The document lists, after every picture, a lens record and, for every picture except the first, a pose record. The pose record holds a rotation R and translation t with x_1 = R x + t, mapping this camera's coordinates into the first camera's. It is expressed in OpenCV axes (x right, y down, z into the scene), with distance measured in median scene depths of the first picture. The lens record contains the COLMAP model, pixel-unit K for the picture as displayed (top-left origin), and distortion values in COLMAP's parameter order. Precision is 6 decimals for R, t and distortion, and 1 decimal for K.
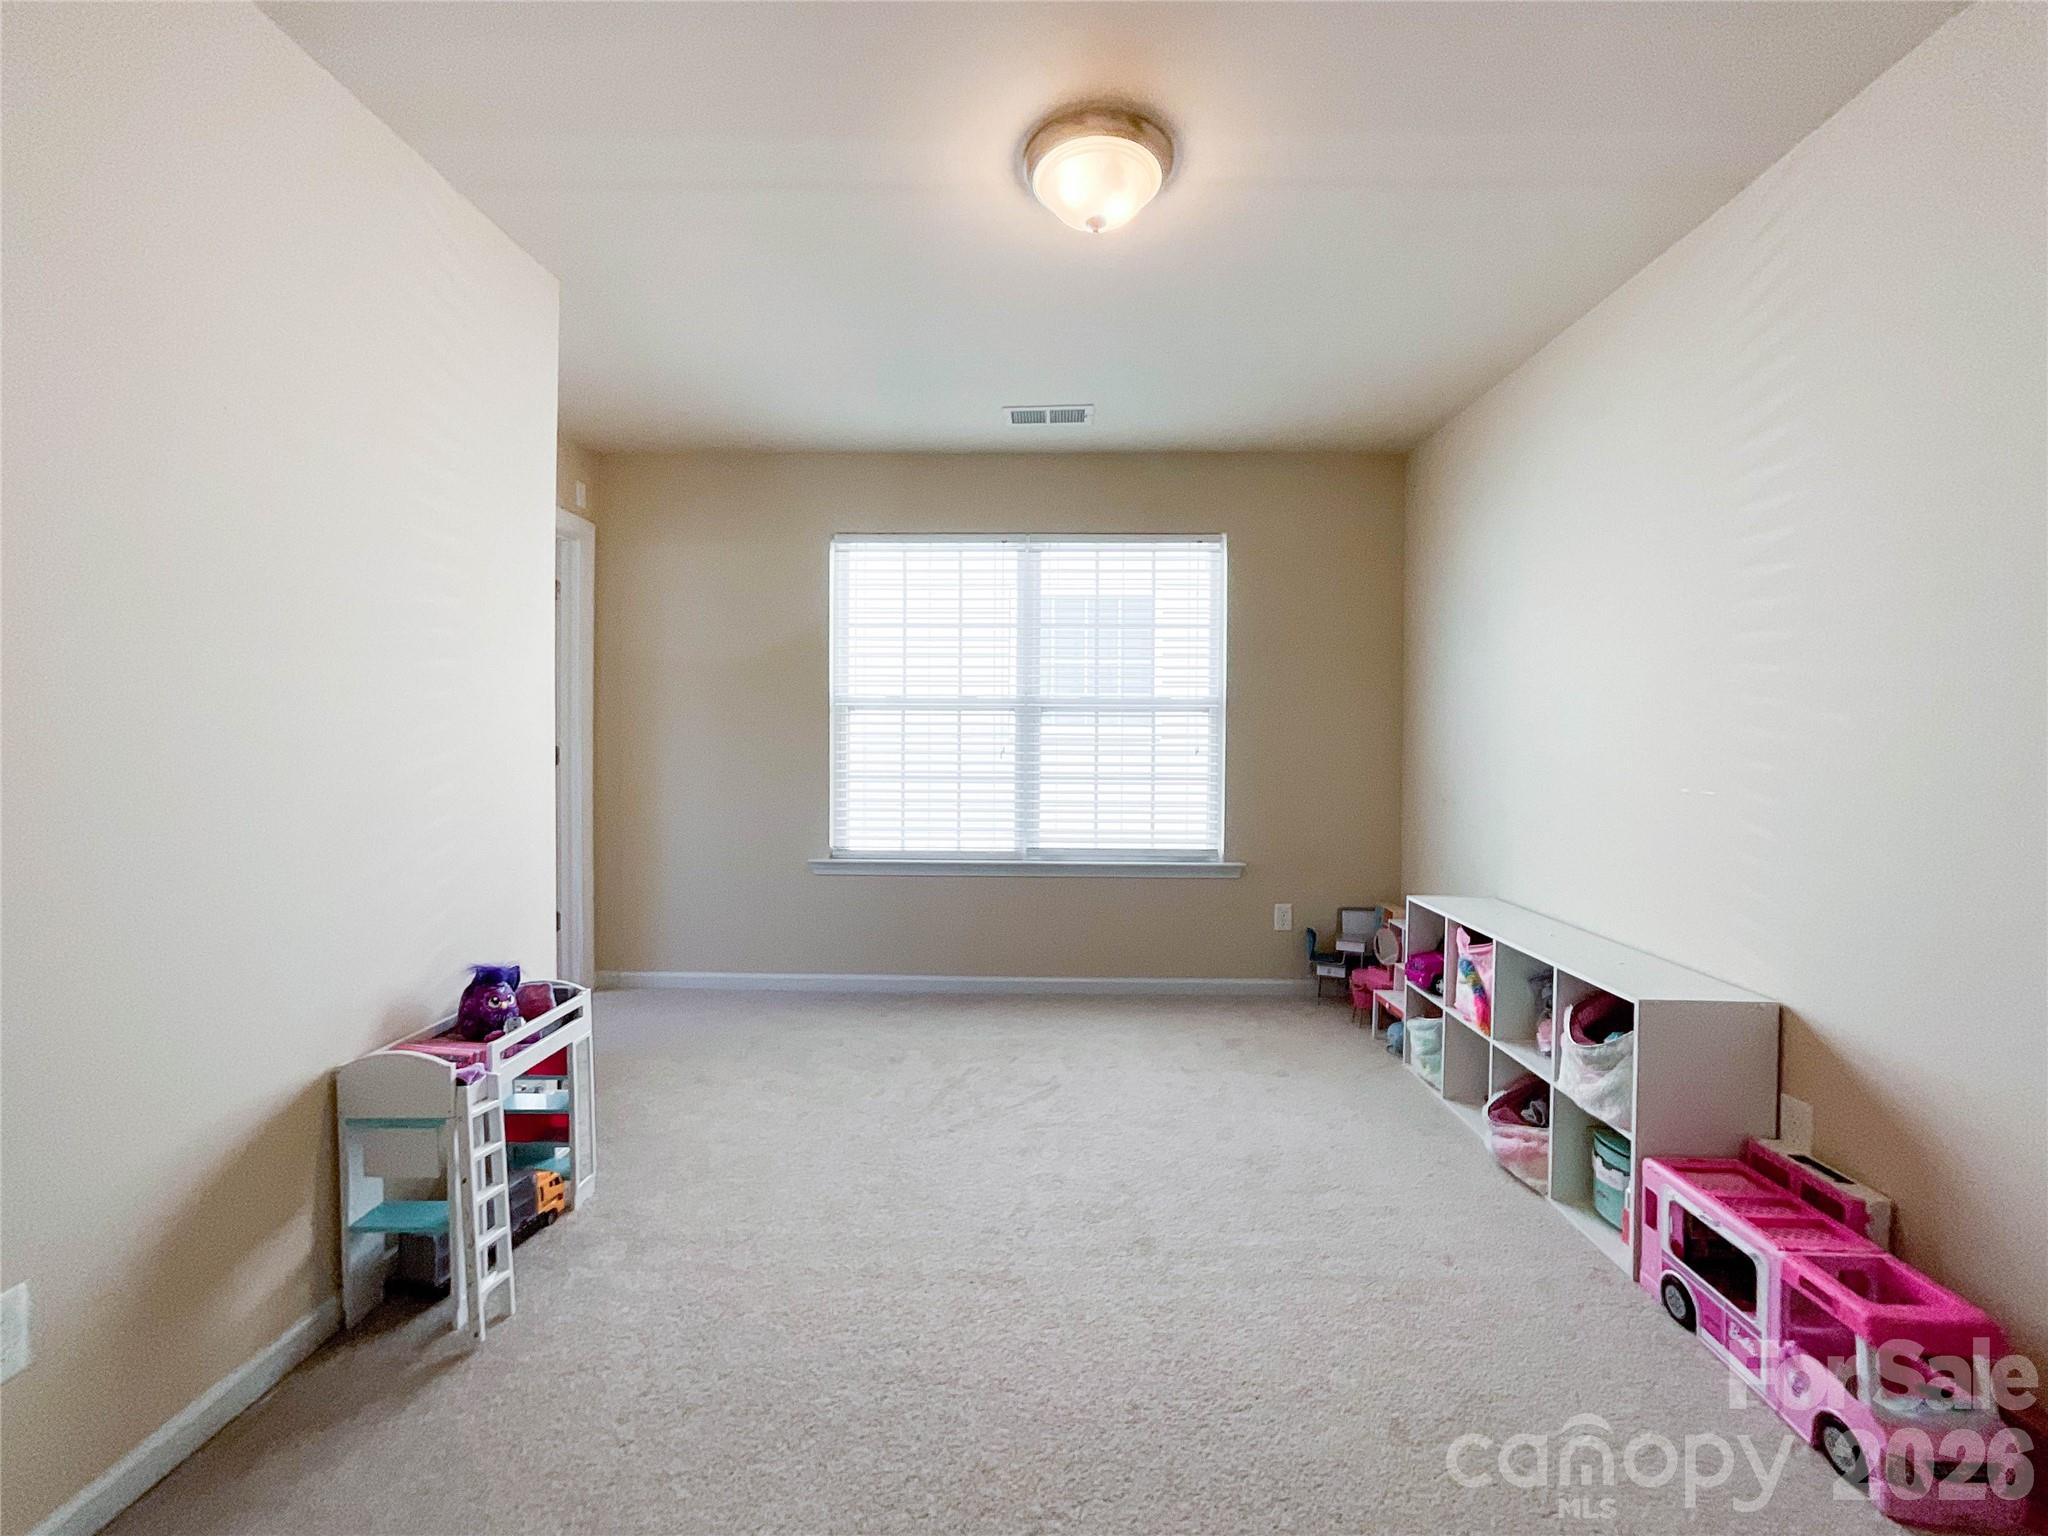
lens RADIAL K [[864.7, 0, 1032.8], [0, 864.7, 751.1], [0, 0, 1]] dist [-0.020097, 0.009608]
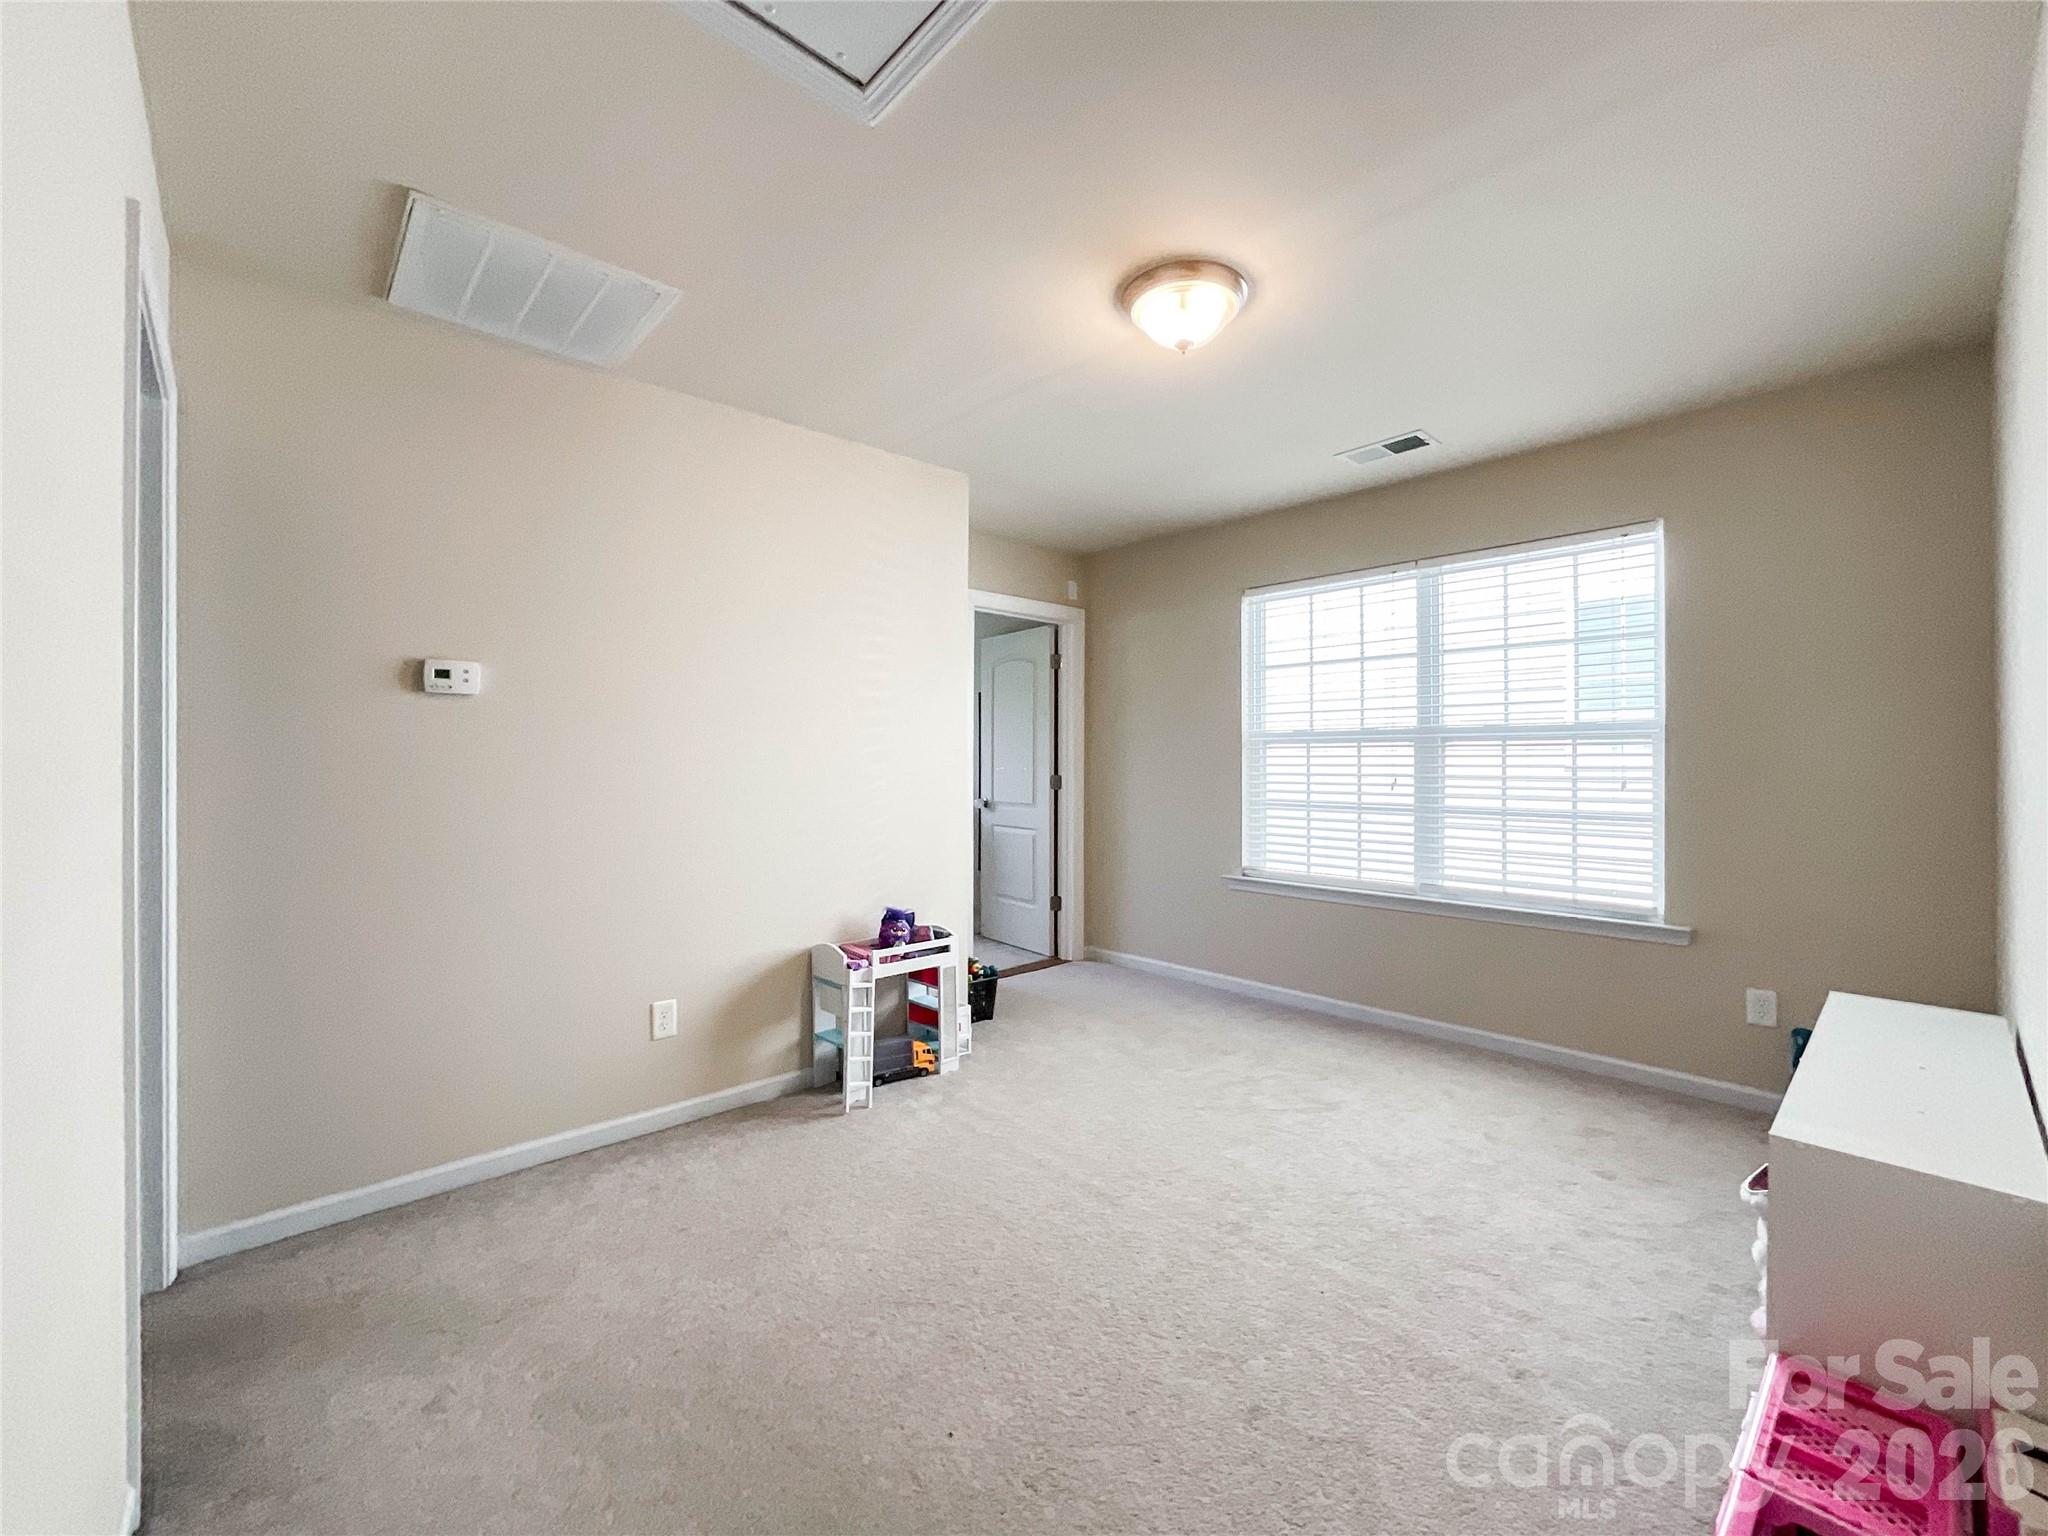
lens RADIAL K [[864.7, 0, 1022.4], [0, 864.7, 760.7], [0, 0, 1]] dist [-0.020097, 0.009608]
pose [[0.688420, -0.006590, -0.725283, 0.443636], [-0.007825, 0.999833, -0.016512, -0.006806], [0.725271, 0.017043, 0.688253, 0.011025]]
